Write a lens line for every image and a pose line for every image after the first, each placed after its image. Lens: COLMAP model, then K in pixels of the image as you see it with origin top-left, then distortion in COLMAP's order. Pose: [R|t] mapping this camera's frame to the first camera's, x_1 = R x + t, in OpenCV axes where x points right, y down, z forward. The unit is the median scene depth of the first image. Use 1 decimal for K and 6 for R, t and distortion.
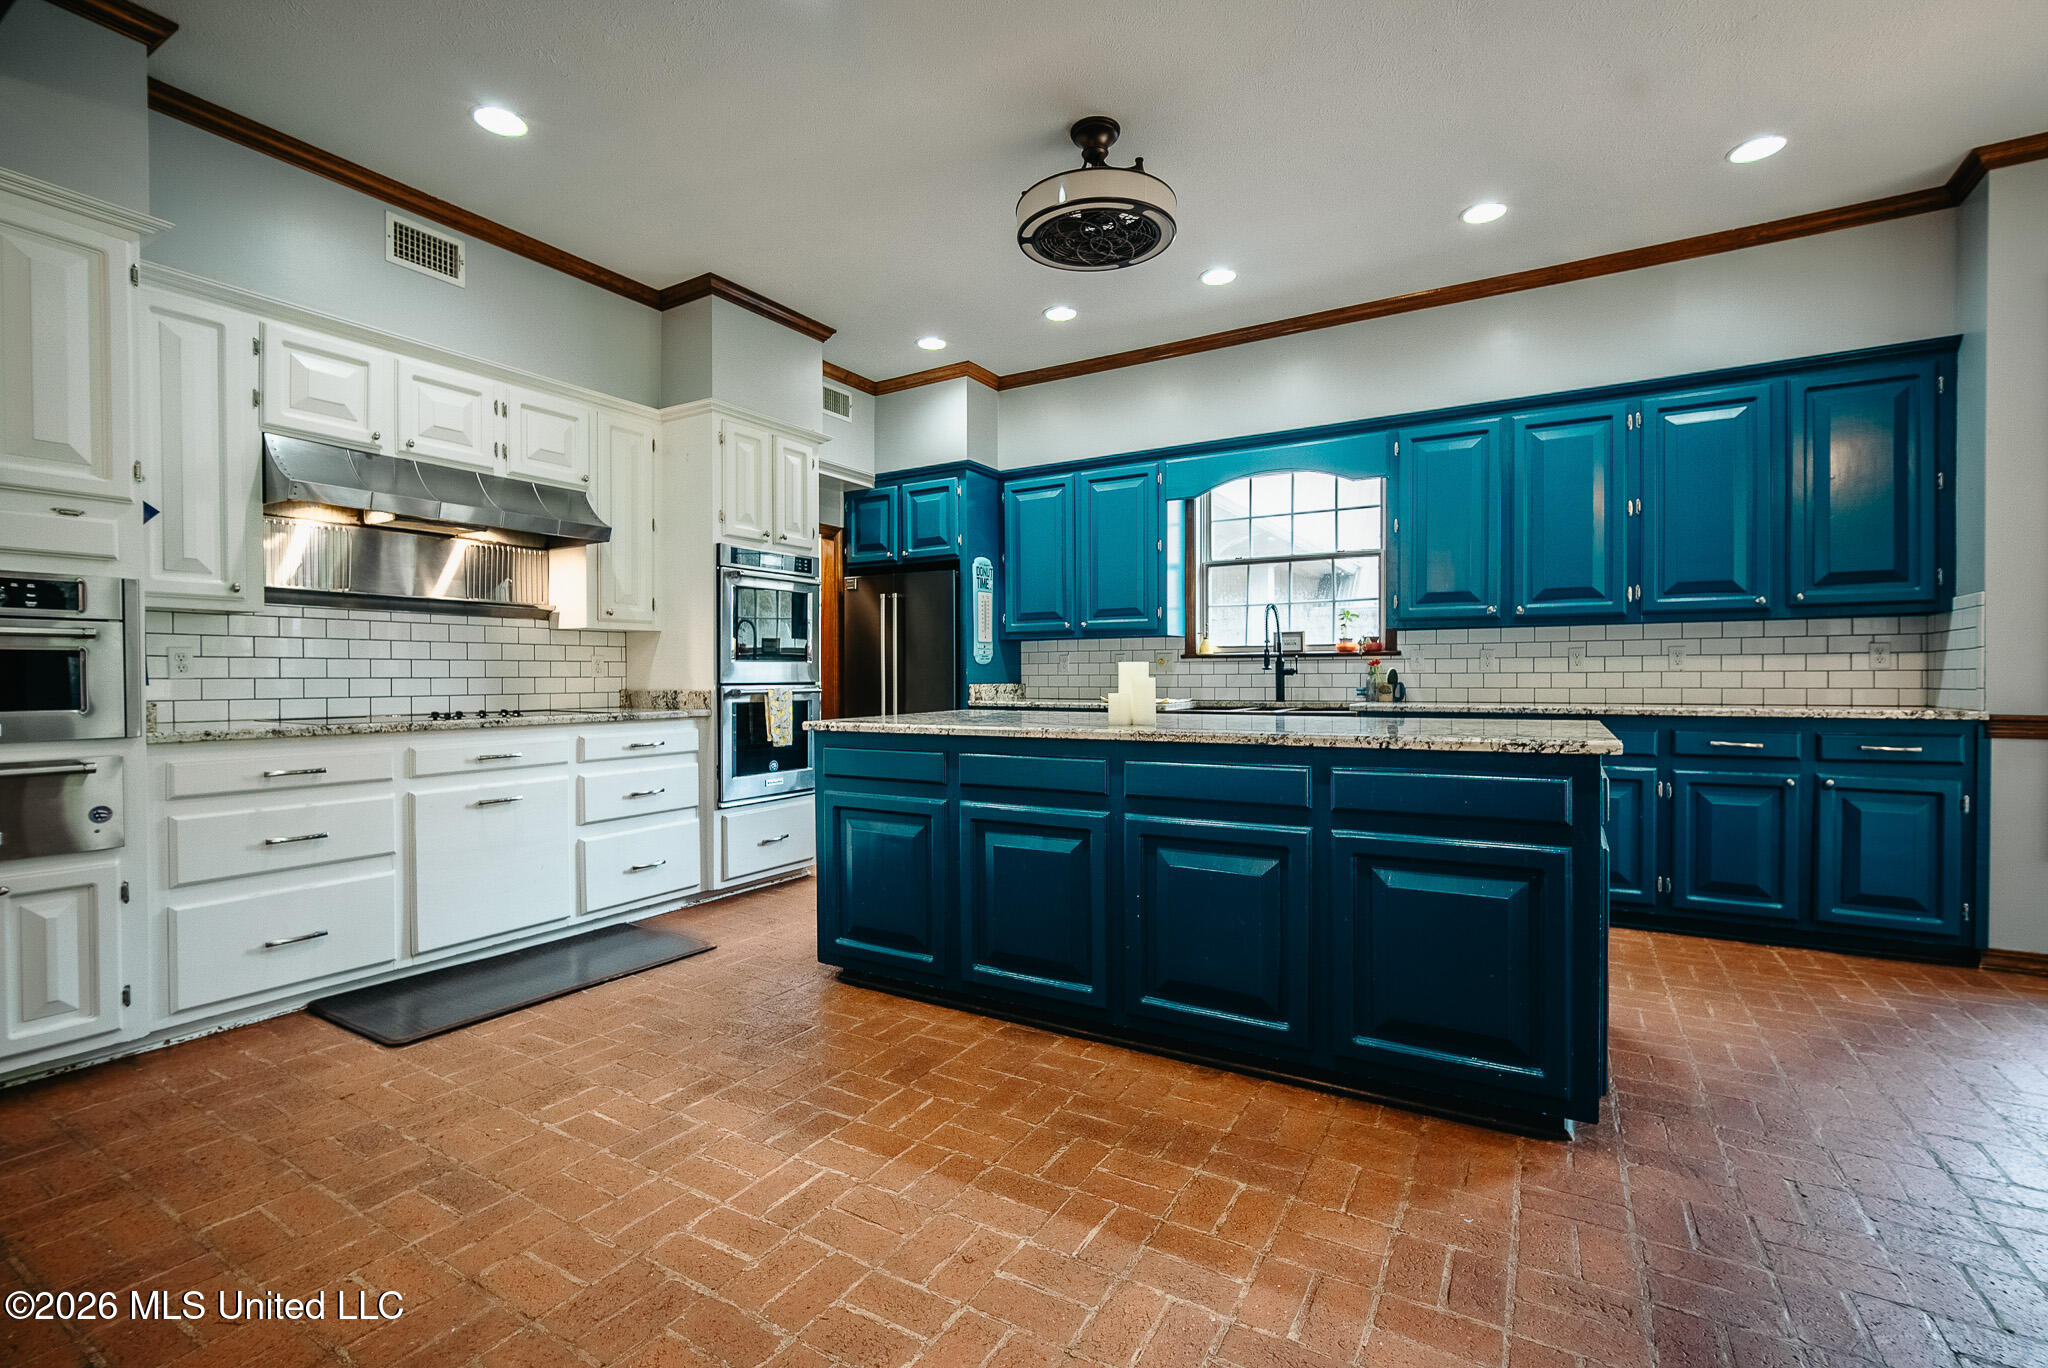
lens RADIAL K [[893.5, 0, 1023.8], [0, 893.5, 686.8], [0, 0, 1]] dist [-0.014059, 0.003466]
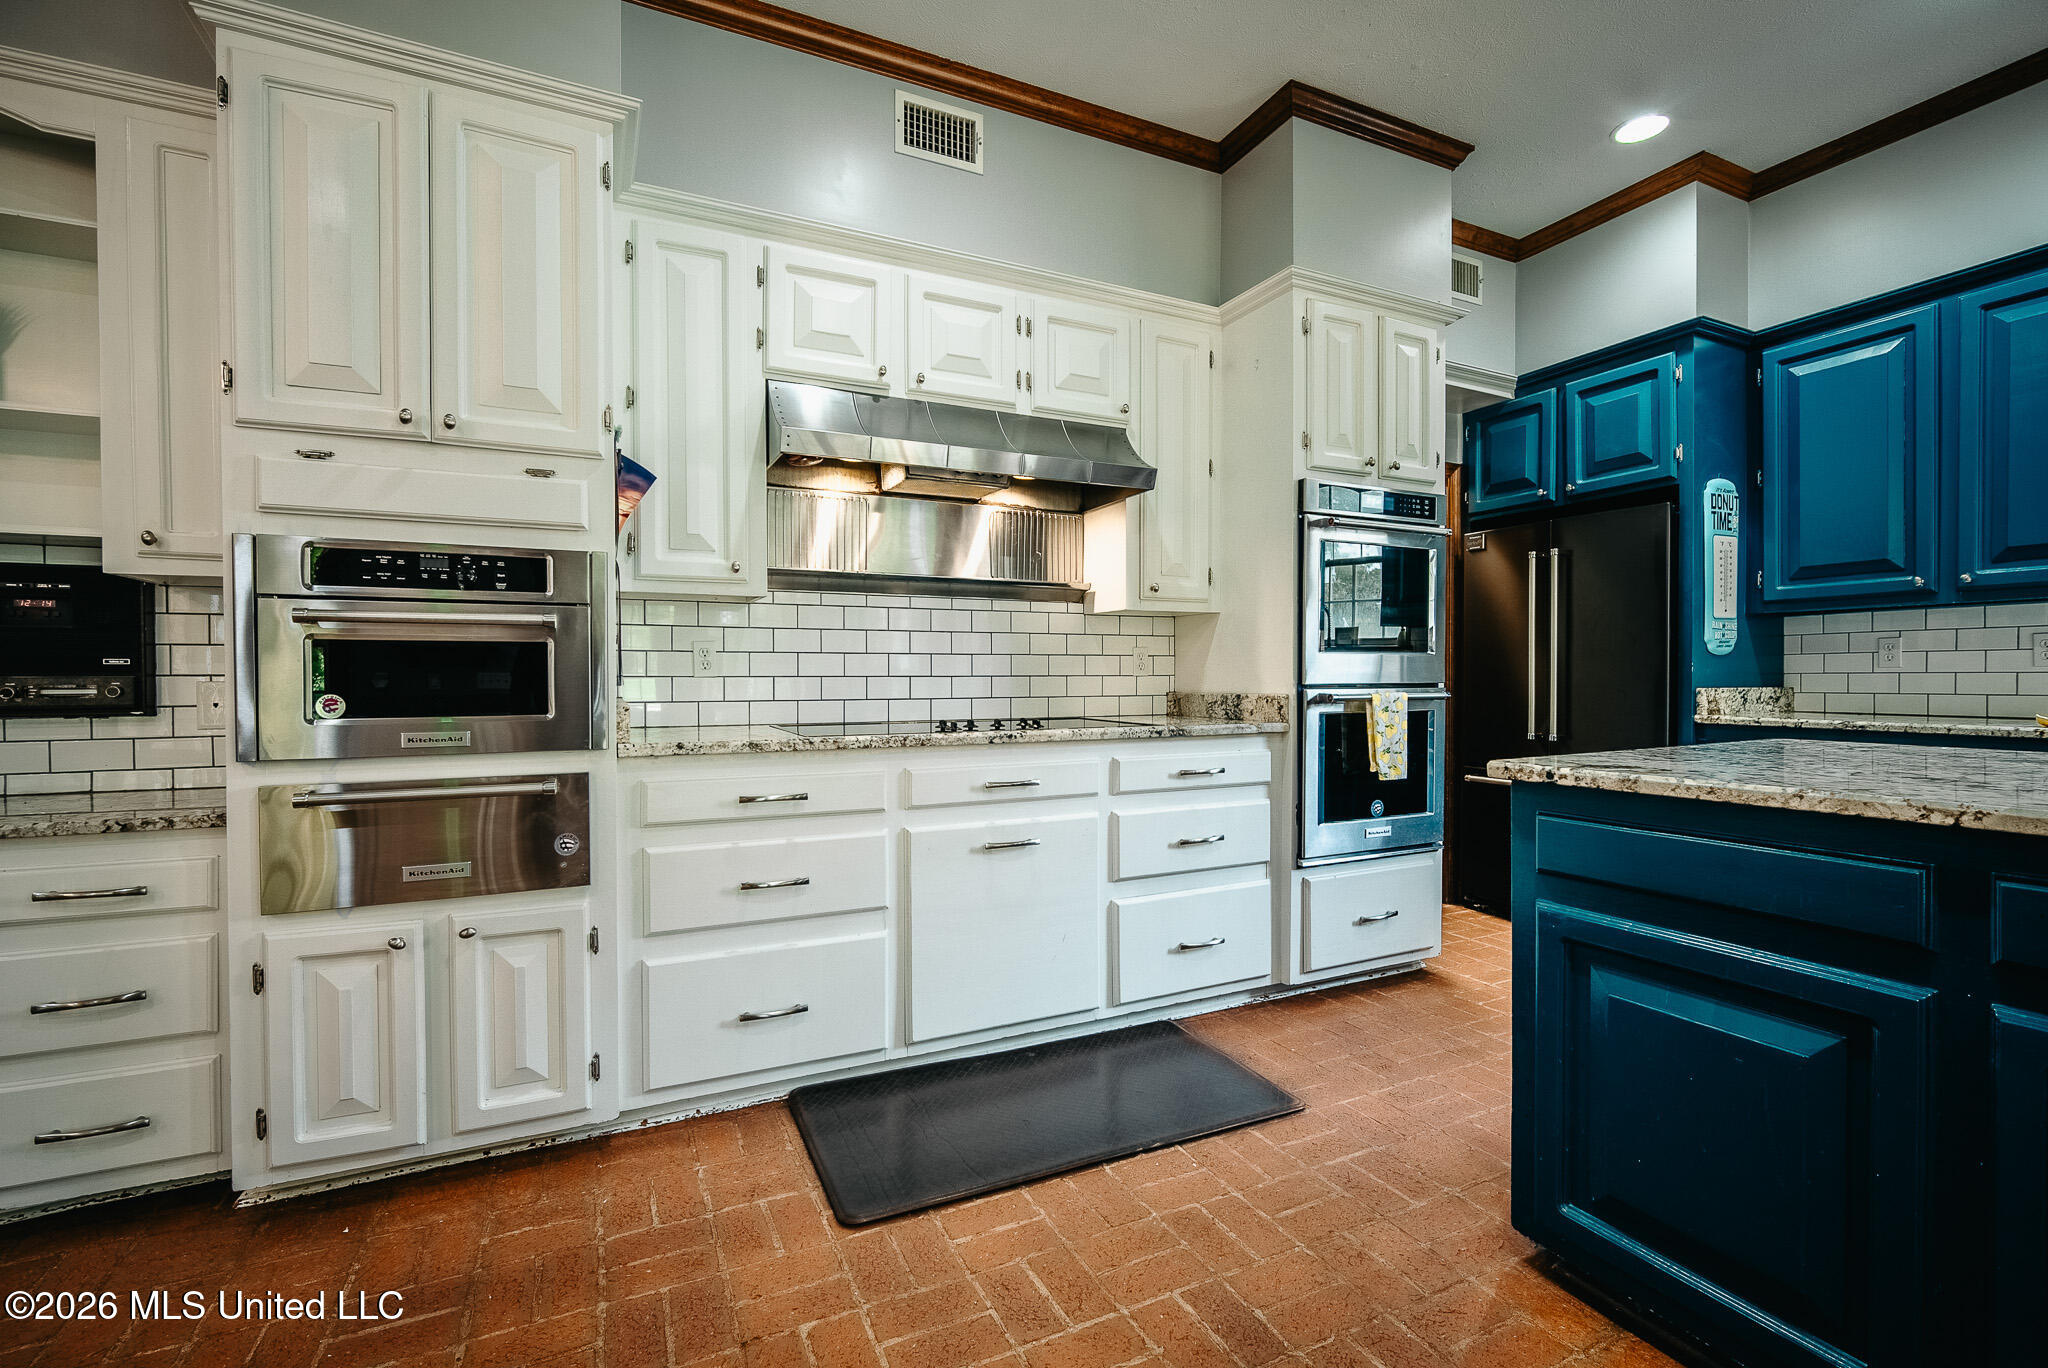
lens RADIAL K [[893.5, 0, 1028.6], [0, 893.5, 686.1], [0, 0, 1]] dist [-0.014059, 0.003466]
pose [[0.833852, 0.006708, -0.551947, -0.151331], [-0.006786, 0.999975, 0.001901, -0.002988], [0.551946, 0.002161, 0.833877, 0.344640]]
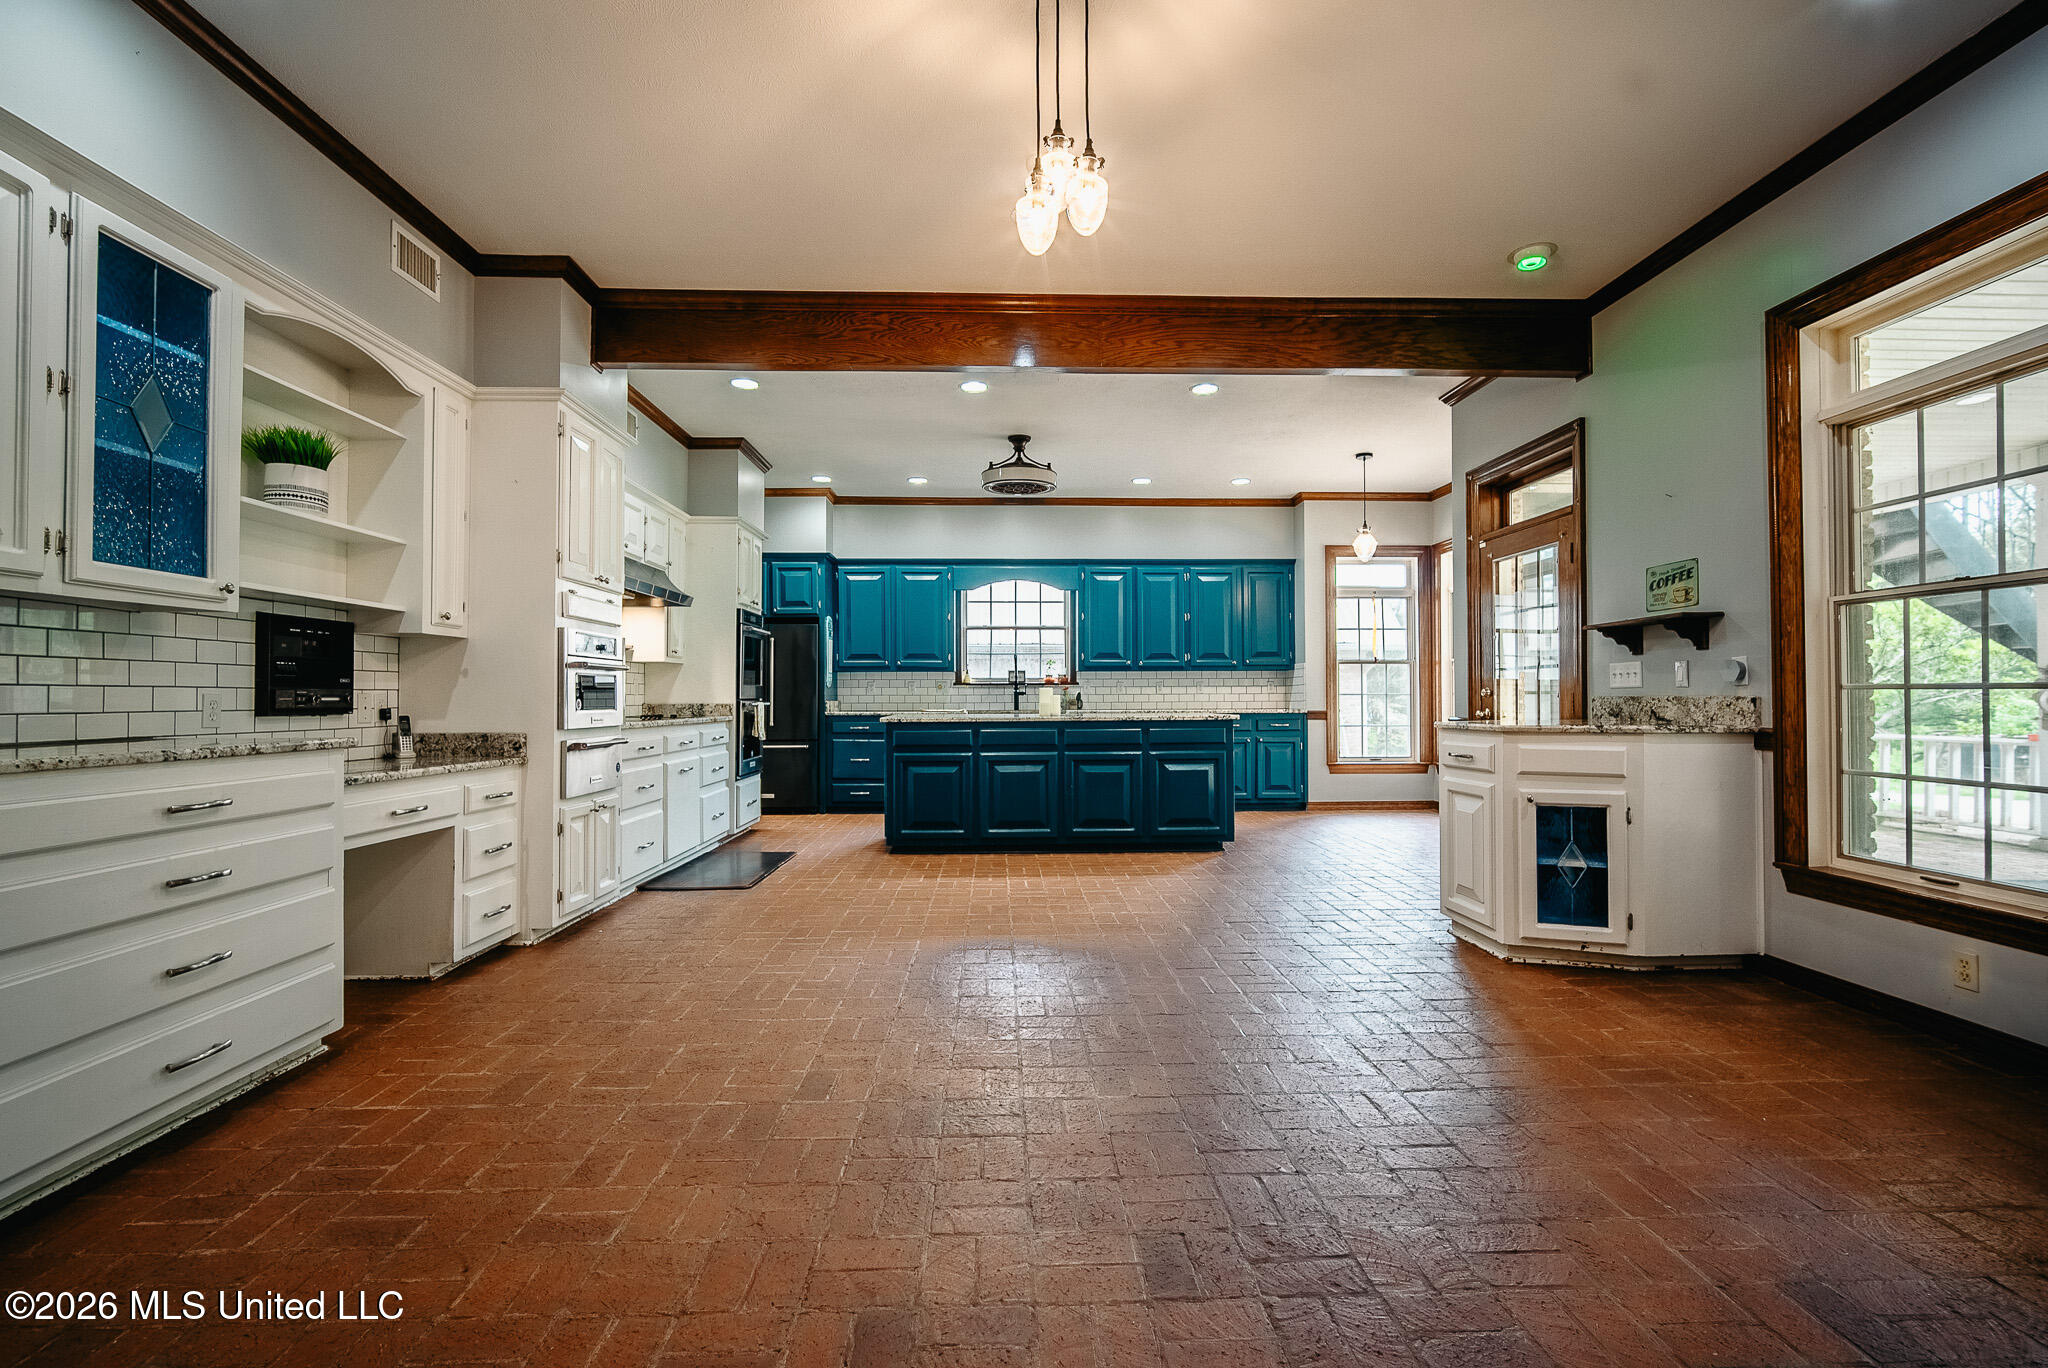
lens RADIAL K [[893.5, 0, 1018.8], [0, 893.5, 683.8], [0, 0, 1]] dist [-0.014059, 0.003466]
pose [[0.845602, 0.010287, 0.533714, -0.827957], [0.006152, 0.999560, -0.029013, 0.019352], [-0.533778, 0.027817, 0.845167, -0.619246]]
